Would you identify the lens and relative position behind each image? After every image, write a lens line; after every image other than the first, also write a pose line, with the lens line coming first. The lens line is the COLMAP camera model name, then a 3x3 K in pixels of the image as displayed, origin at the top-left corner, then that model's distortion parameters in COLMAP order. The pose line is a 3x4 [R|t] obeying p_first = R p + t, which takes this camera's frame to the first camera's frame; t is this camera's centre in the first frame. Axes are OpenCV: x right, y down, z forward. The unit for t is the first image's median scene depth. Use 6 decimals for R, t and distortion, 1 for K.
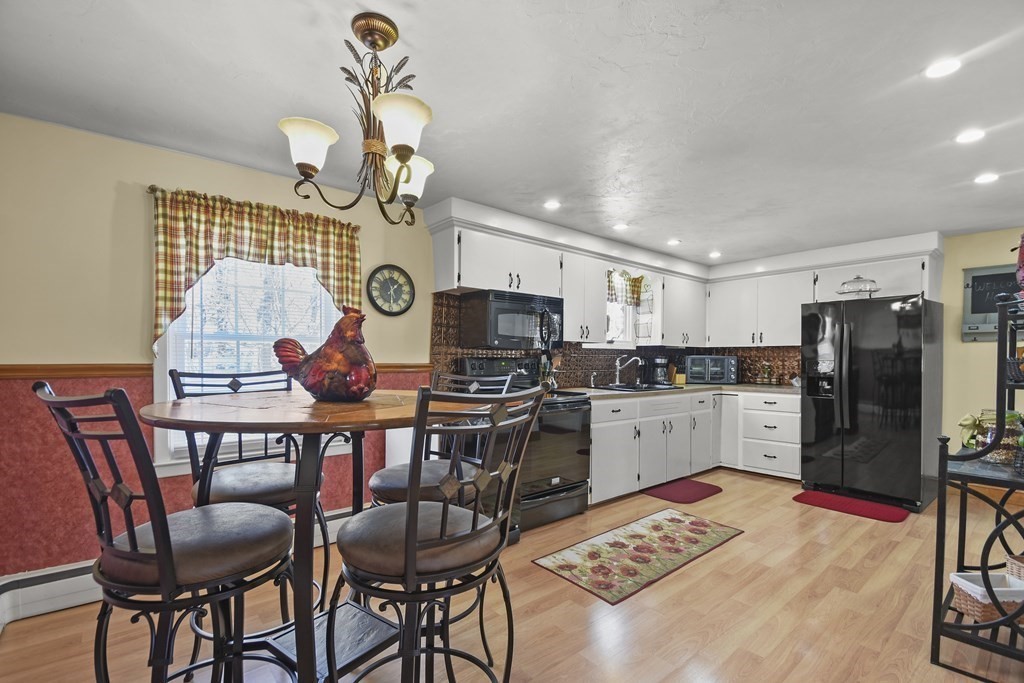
lens RADIAL K [[459.4, 0, 505.1], [0, 459.4, 364.0], [0, 0, 1]] dist [-0.003786, -0.009666]
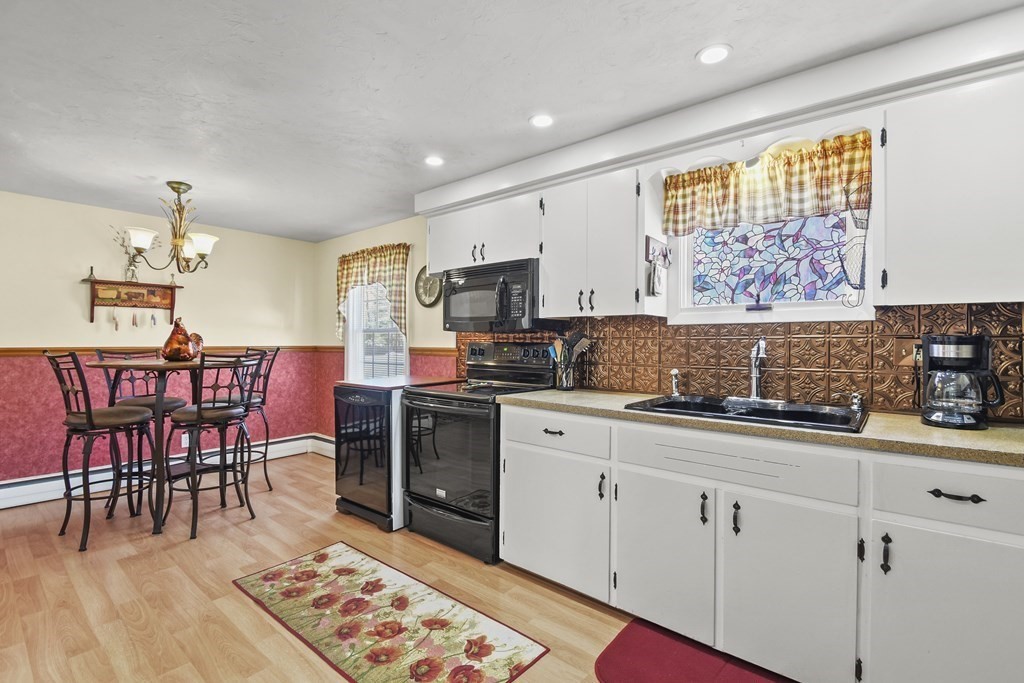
lens RADIAL K [[459.4, 0, 519.0], [0, 459.4, 344.0], [0, 0, 1]] dist [-0.003786, -0.009666]
pose [[0.187708, -0.004801, -0.982213, 1.057609], [-0.015878, 0.999843, -0.007921, -0.005911], [0.982097, 0.017082, 0.187602, 1.109987]]
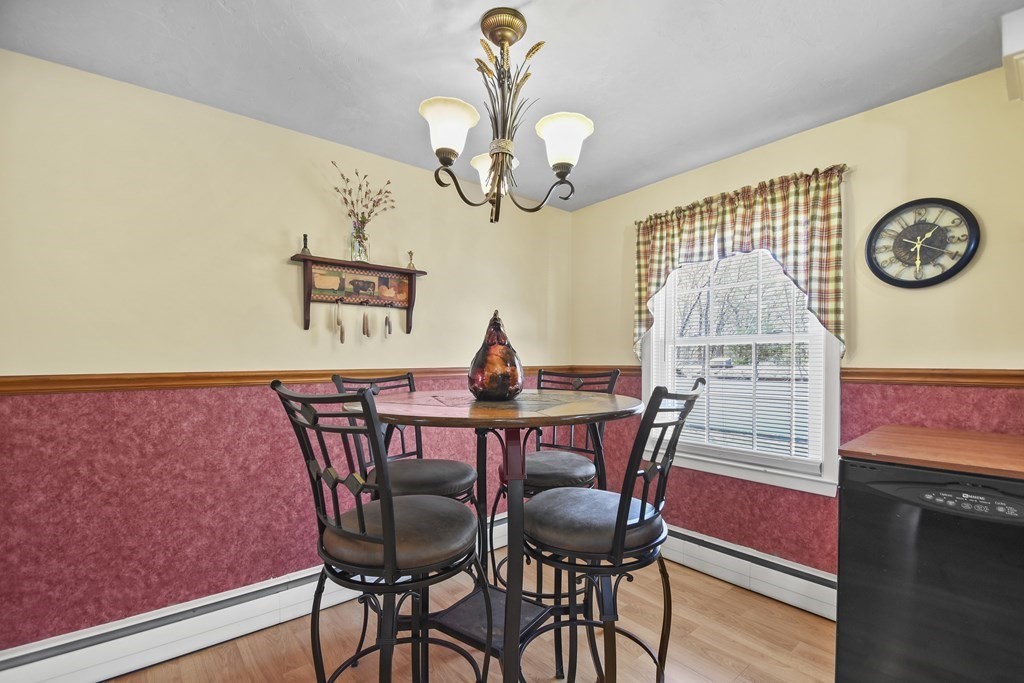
lens RADIAL K [[459.4, 0, 517.9], [0, 459.4, 373.6], [0, 0, 1]] dist [-0.003786, -0.009666]
pose [[-0.004817, 0.017733, -0.999831, 0.370679], [-0.009852, 0.999793, 0.017780, -0.000778], [0.999940, 0.009936, -0.004642, 0.546207]]
